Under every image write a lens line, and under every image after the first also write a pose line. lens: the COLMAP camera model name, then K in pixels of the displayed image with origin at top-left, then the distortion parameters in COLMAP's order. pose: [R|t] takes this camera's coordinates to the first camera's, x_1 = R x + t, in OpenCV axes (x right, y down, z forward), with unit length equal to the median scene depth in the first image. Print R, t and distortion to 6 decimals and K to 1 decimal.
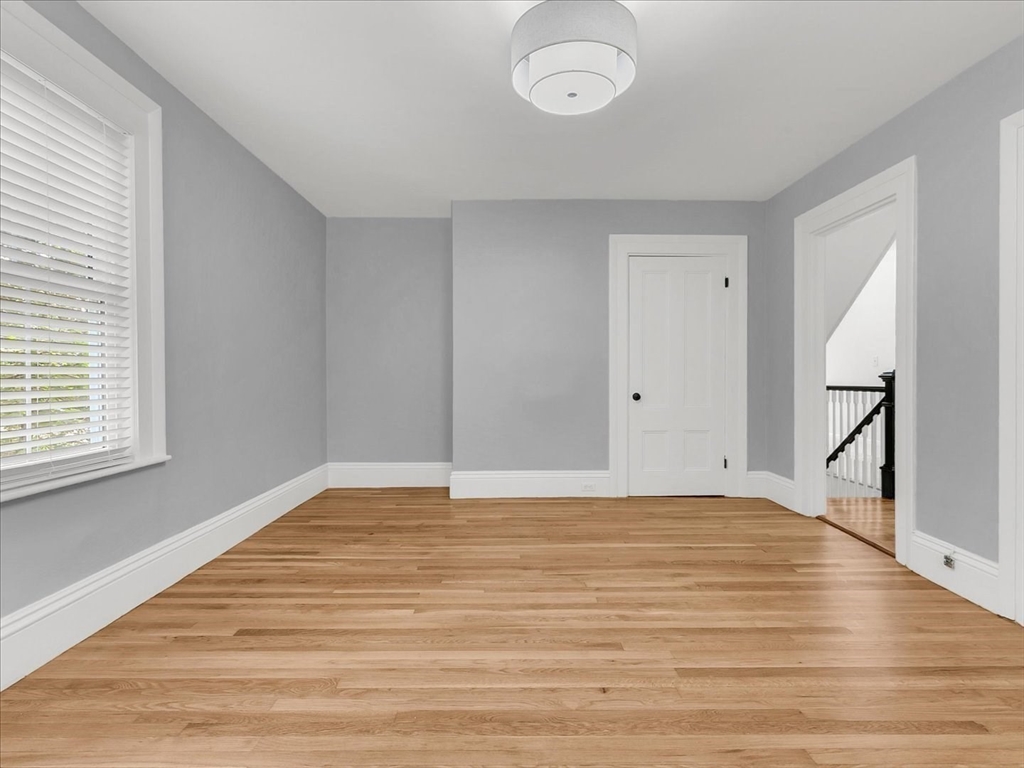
lens RADIAL K [[515.6, 0, 513.5], [0, 515.6, 376.6], [0, 0, 1]] dist [0.002315, -0.001064]
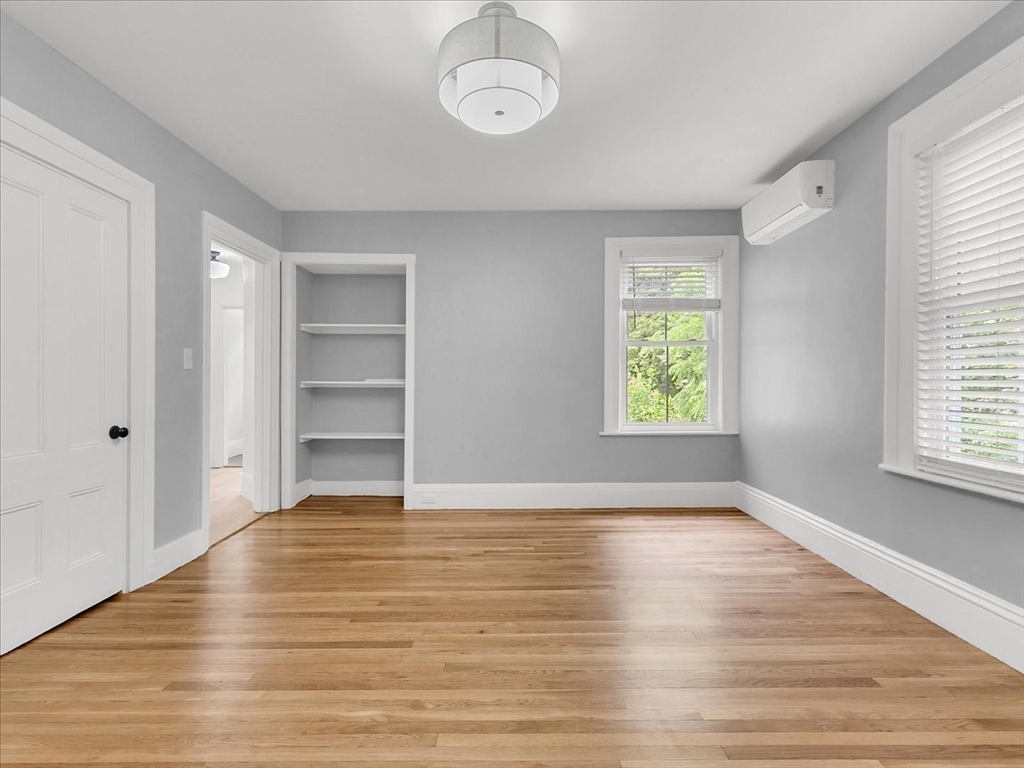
lens RADIAL K [[515.6, 0, 512.5], [0, 515.6, 382.2], [0, 0, 1]] dist [0.002315, -0.001064]
pose [[-0.999926, -0.000502, 0.012131, 0.067922], [-0.000458, 0.999993, 0.003593, -0.015422], [-0.012133, 0.003587, -0.999920, 1.864411]]
